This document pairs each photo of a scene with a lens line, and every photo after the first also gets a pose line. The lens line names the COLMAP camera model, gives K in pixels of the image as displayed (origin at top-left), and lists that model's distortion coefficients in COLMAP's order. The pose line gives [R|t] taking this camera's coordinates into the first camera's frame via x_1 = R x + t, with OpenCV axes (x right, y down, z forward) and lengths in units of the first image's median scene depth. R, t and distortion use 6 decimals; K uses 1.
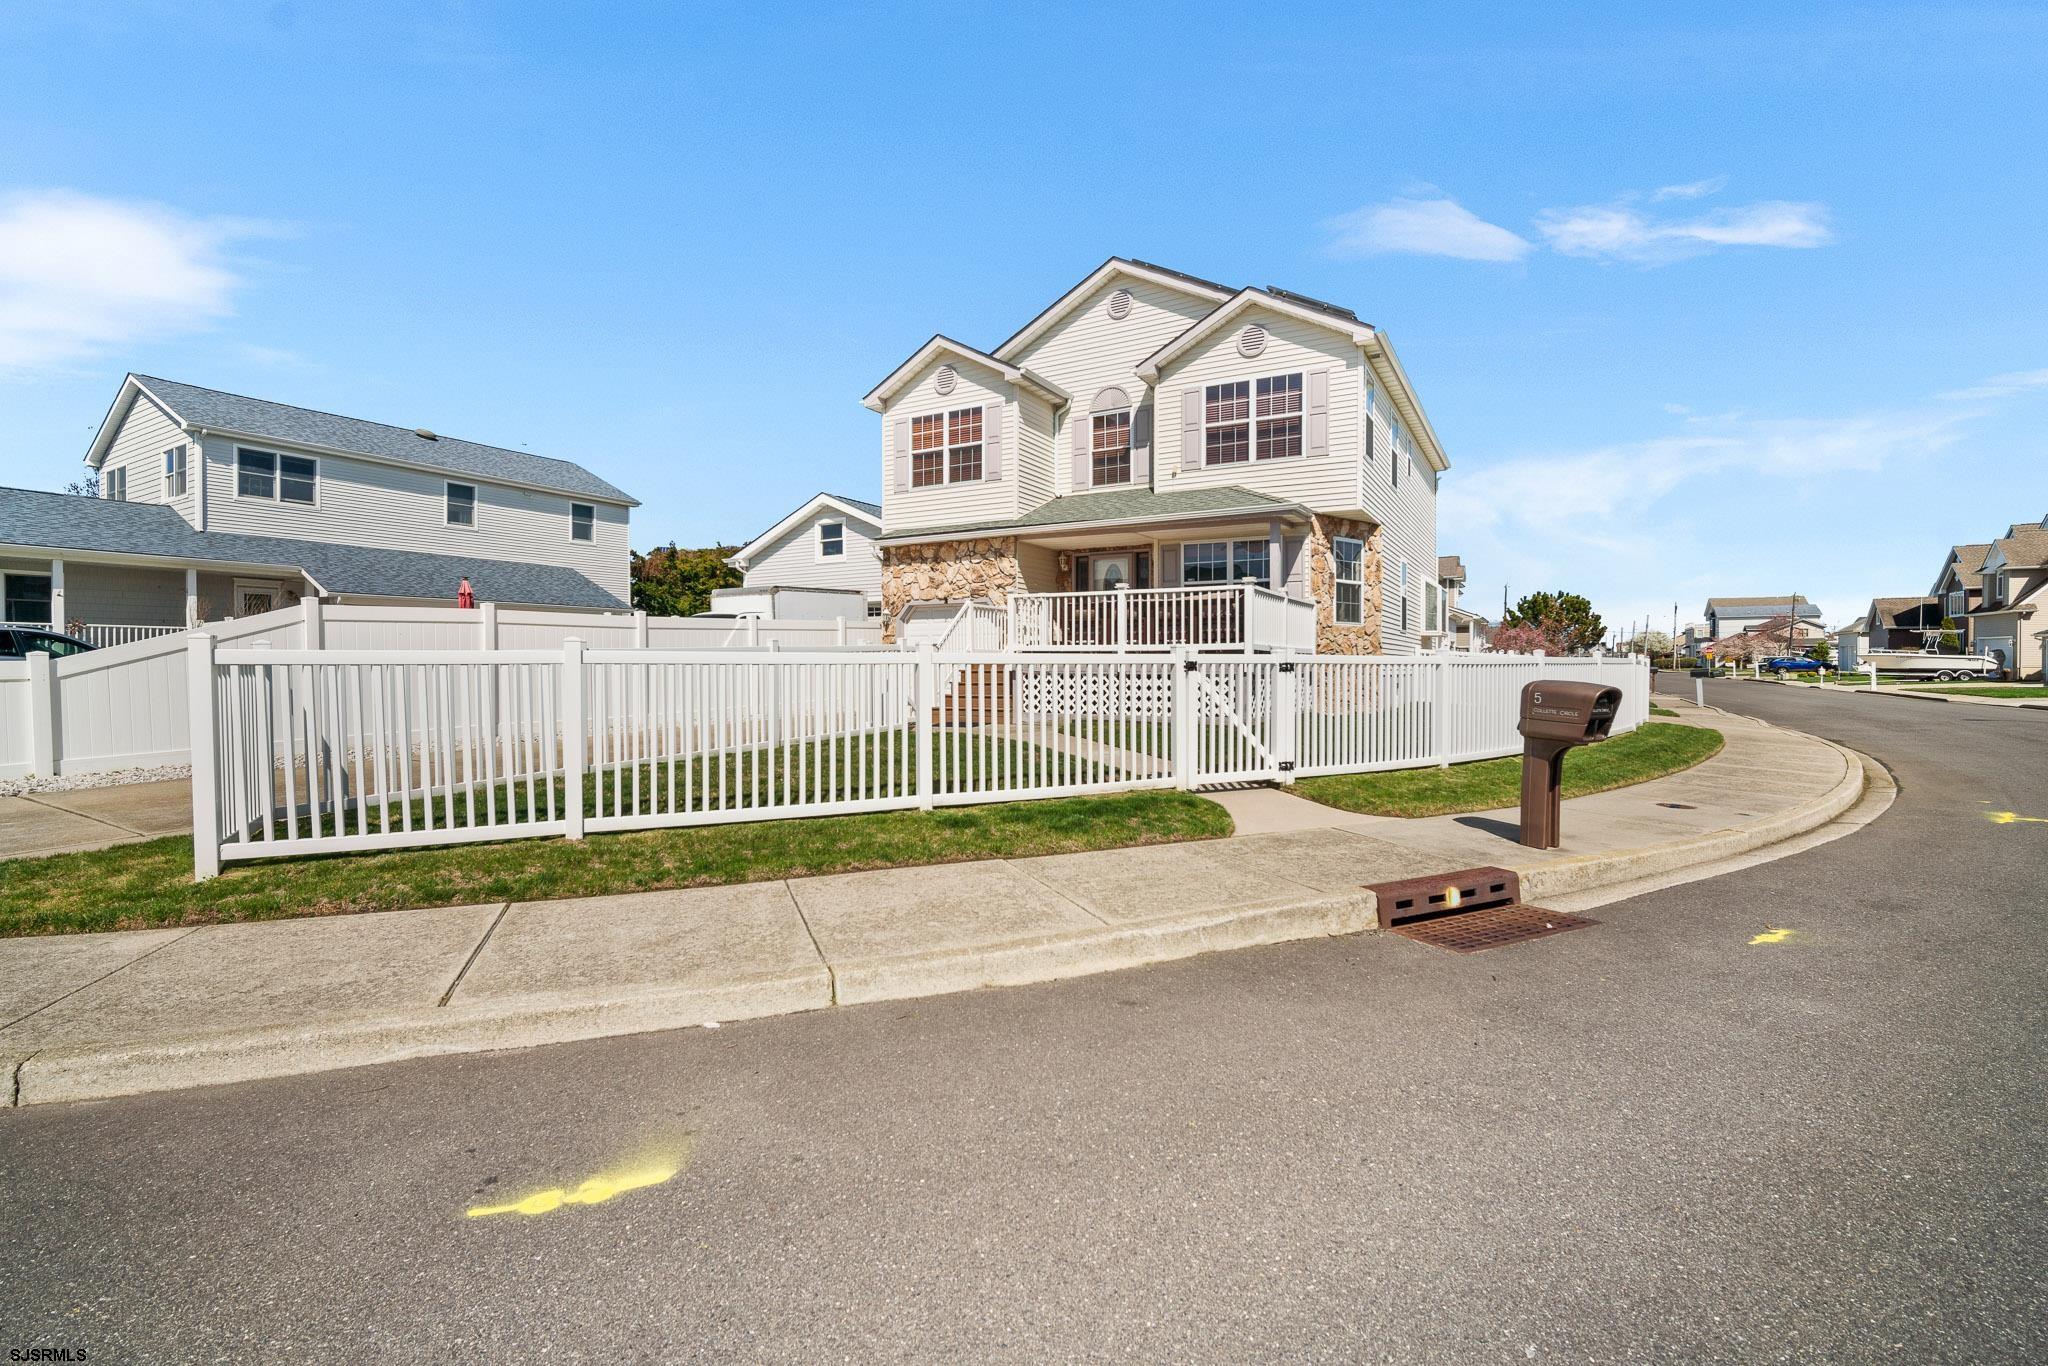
lens RADIAL K [[892.7, 0, 1024.7], [0, 892.7, 678.6], [0, 0, 1]] dist [-0.001074, 0.000048]
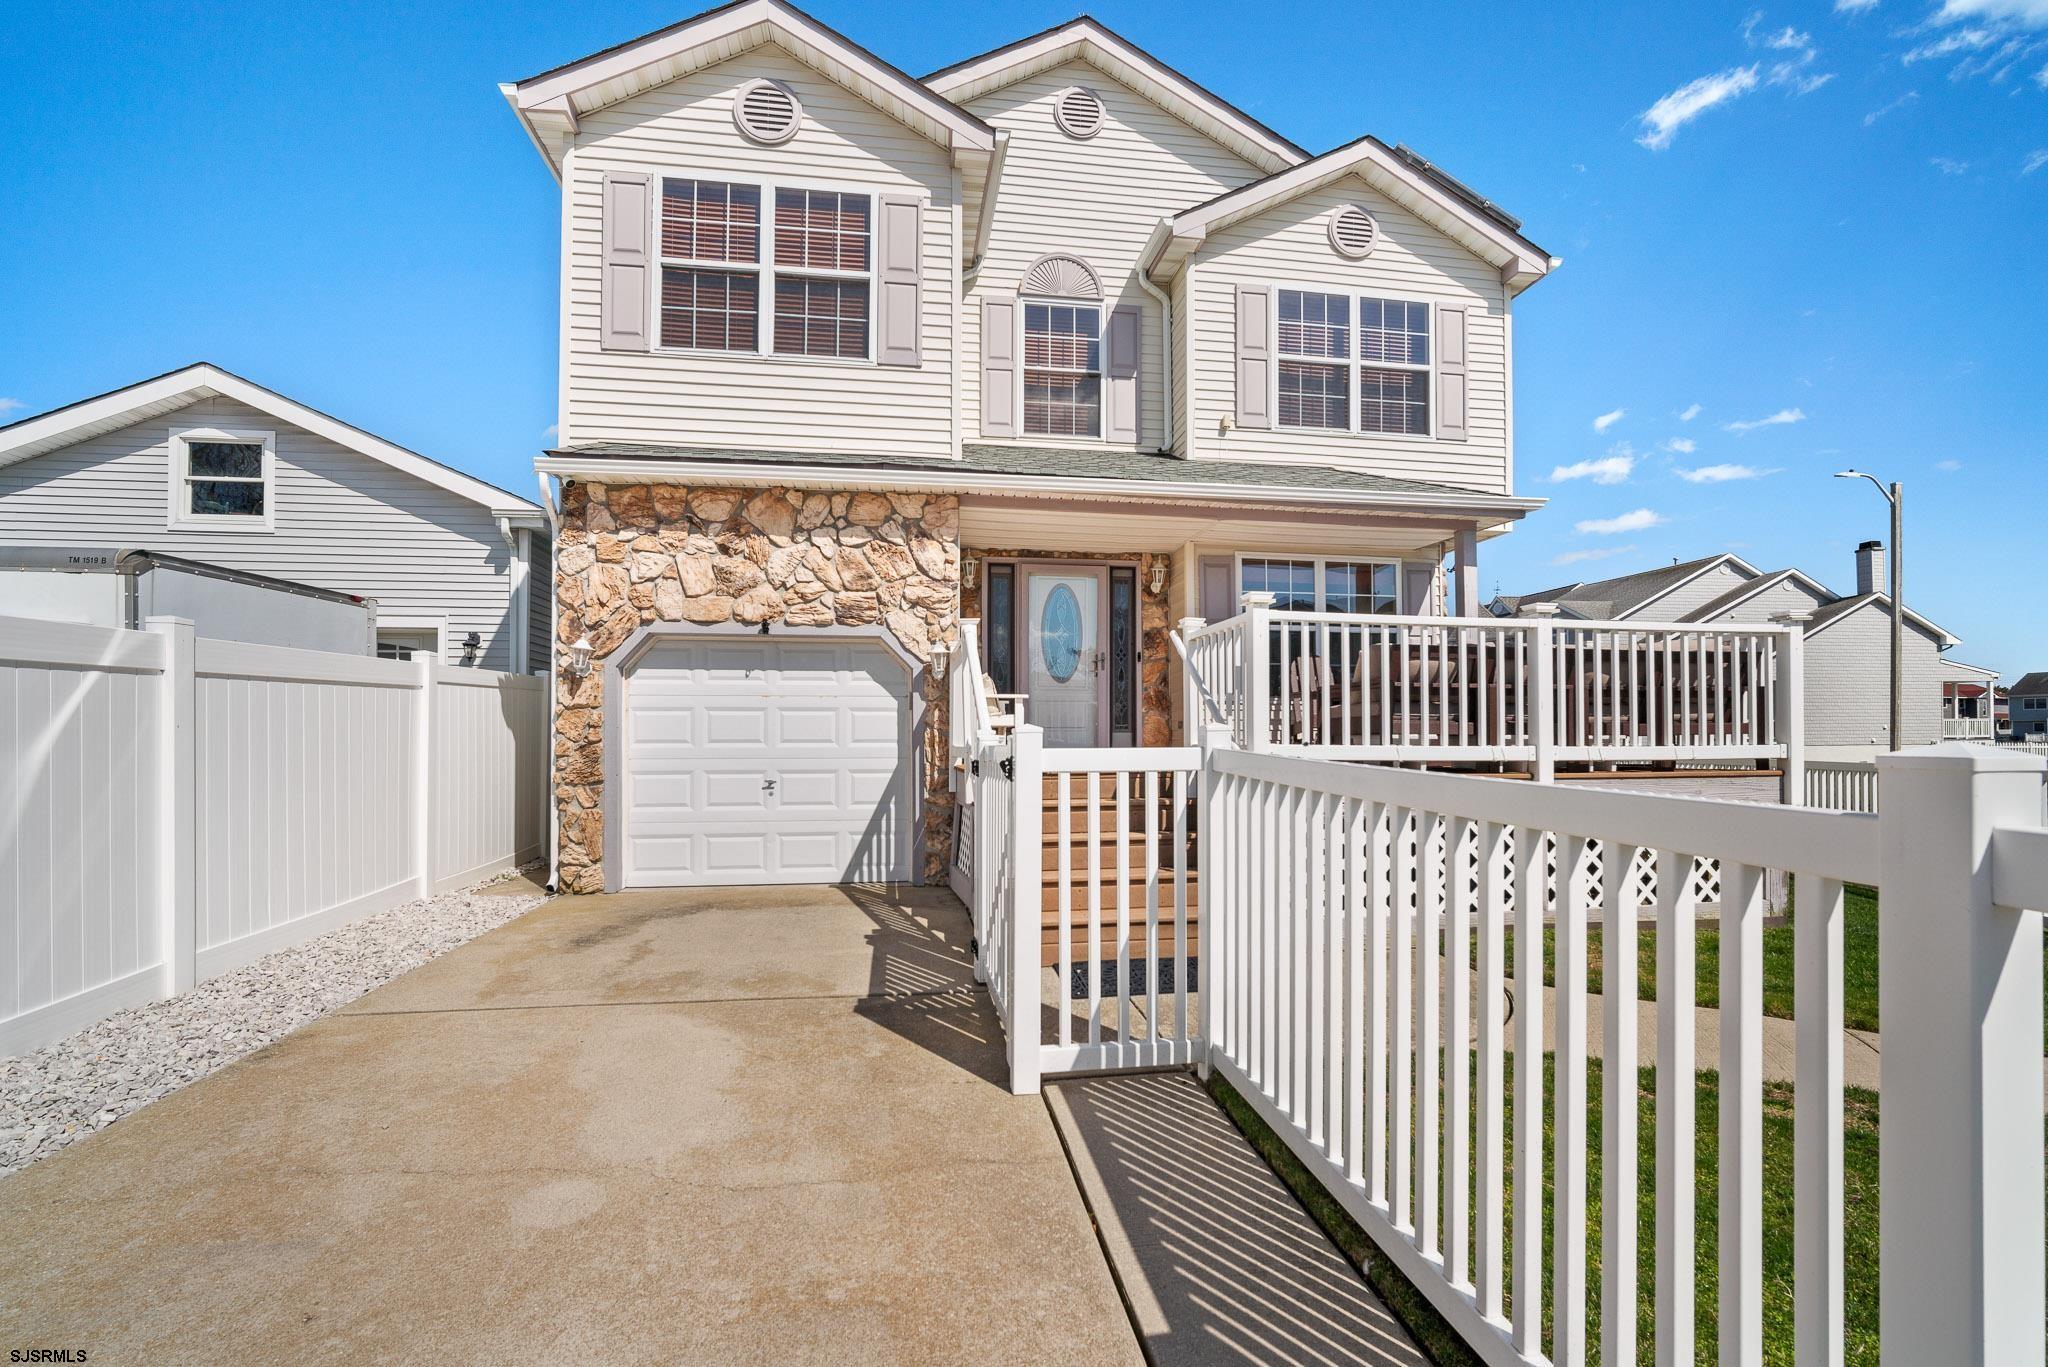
lens RADIAL K [[908.4, 0, 1024.2], [0, 908.4, 721.6], [0, 0, 1]] dist [-0.011739, -0.000041]
pose [[0.779911, 0.015206, 0.625705, -0.259649], [0.010053, 0.999272, -0.036816, -0.026519], [-0.625810, 0.035003, 0.779190, 0.598582]]
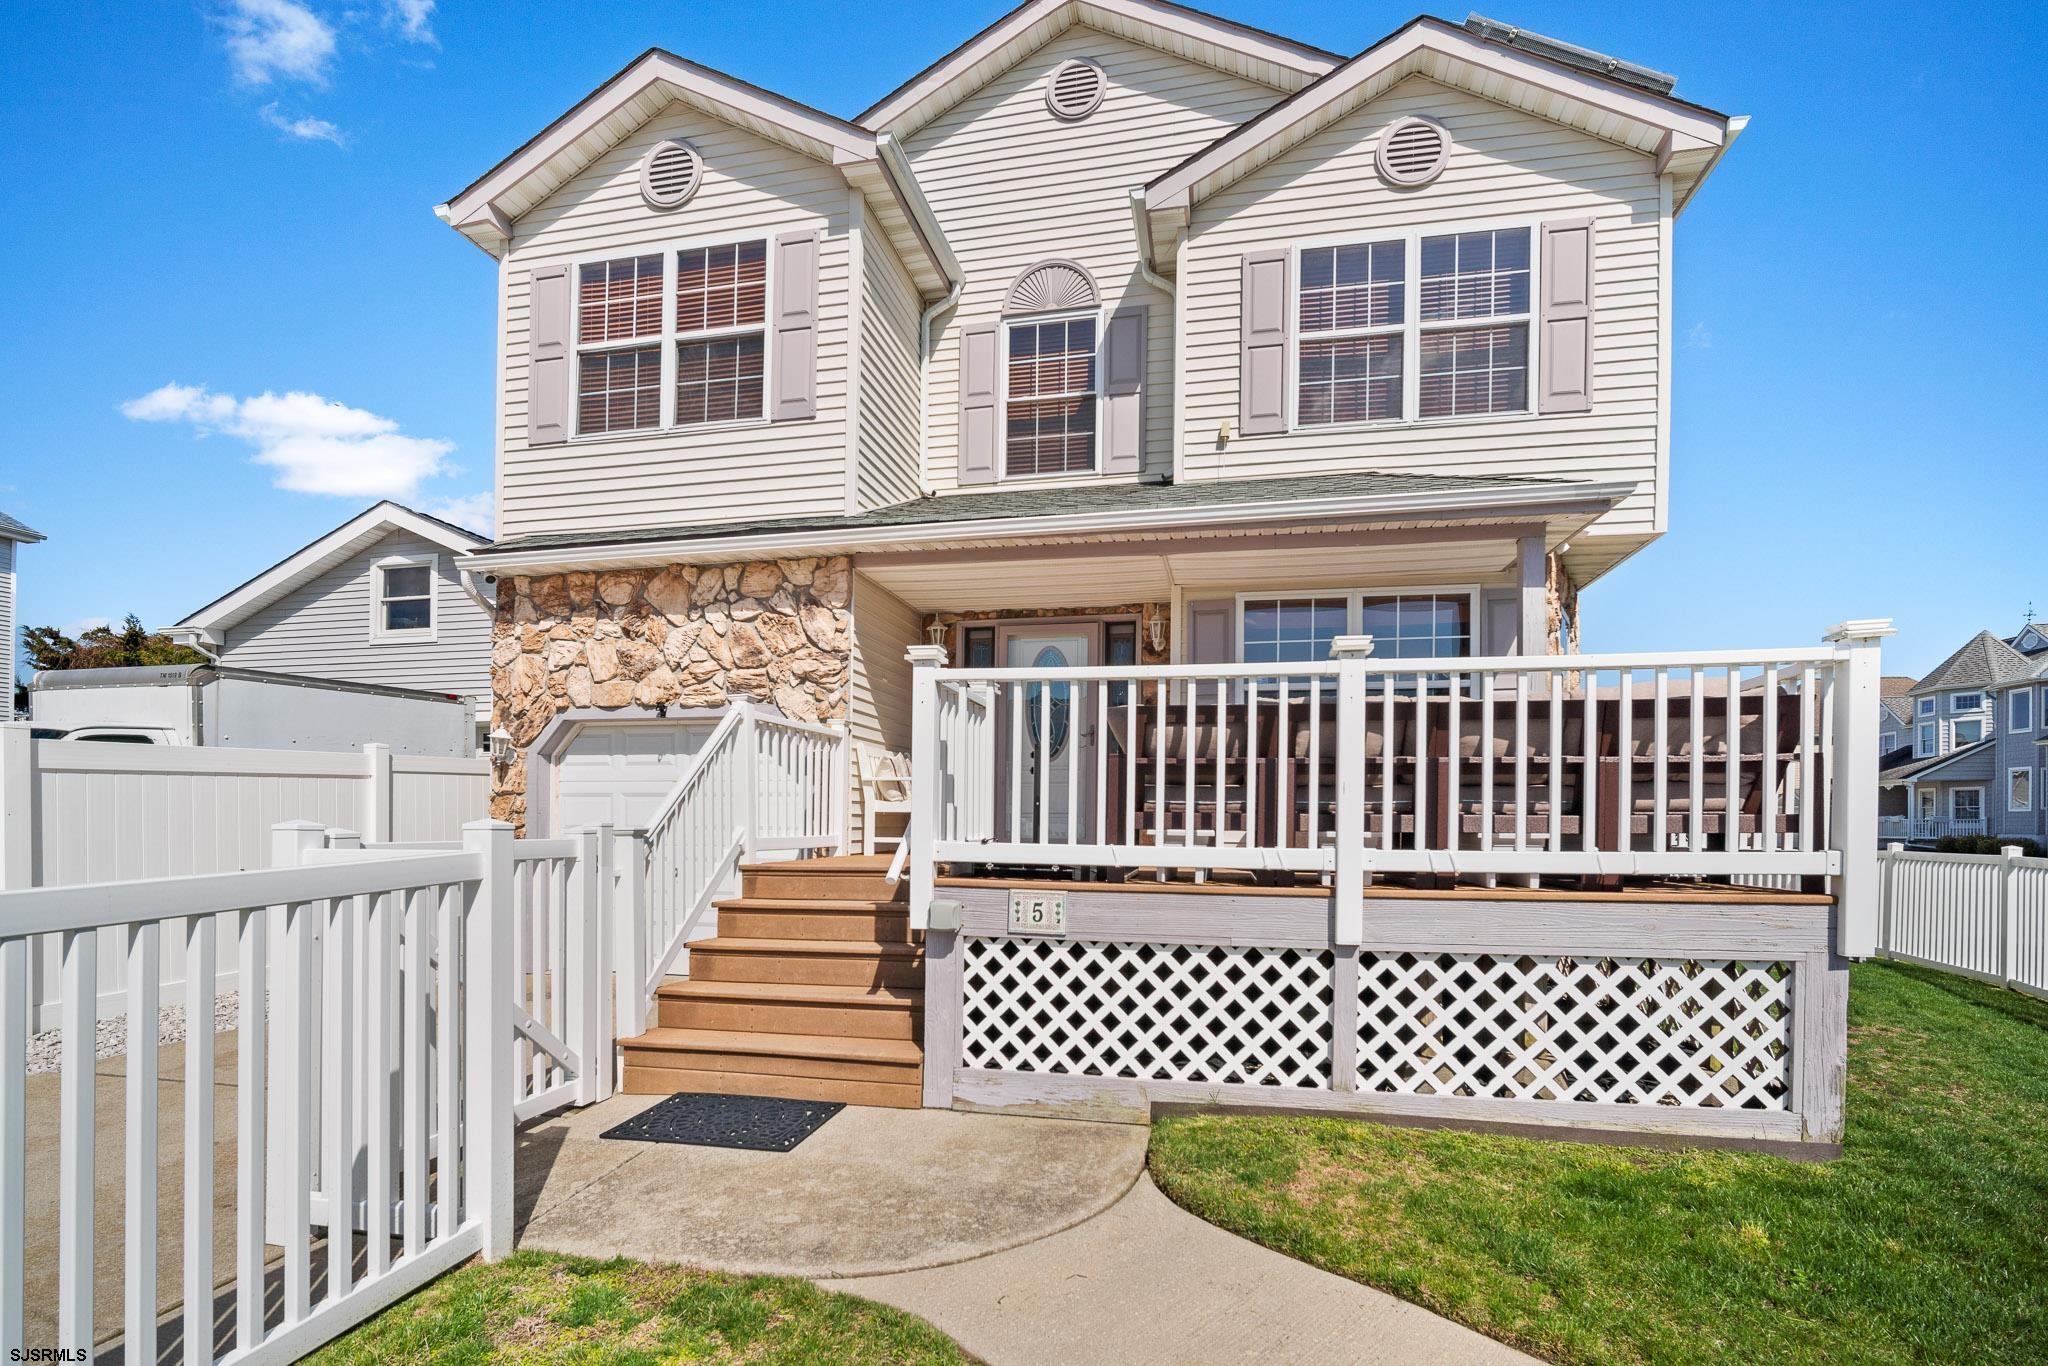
lens RADIAL K [[960.1, 0, 1030.6], [0, 960.1, 812.1], [0, 0, 1]] dist [-0.010990, 0.000584]
pose [[0.953016, 0.012141, 0.302677, -0.060265], [-0.003849, 0.999601, -0.027977, -0.029949], [-0.302896, 0.025497, 0.952683, 0.539990]]
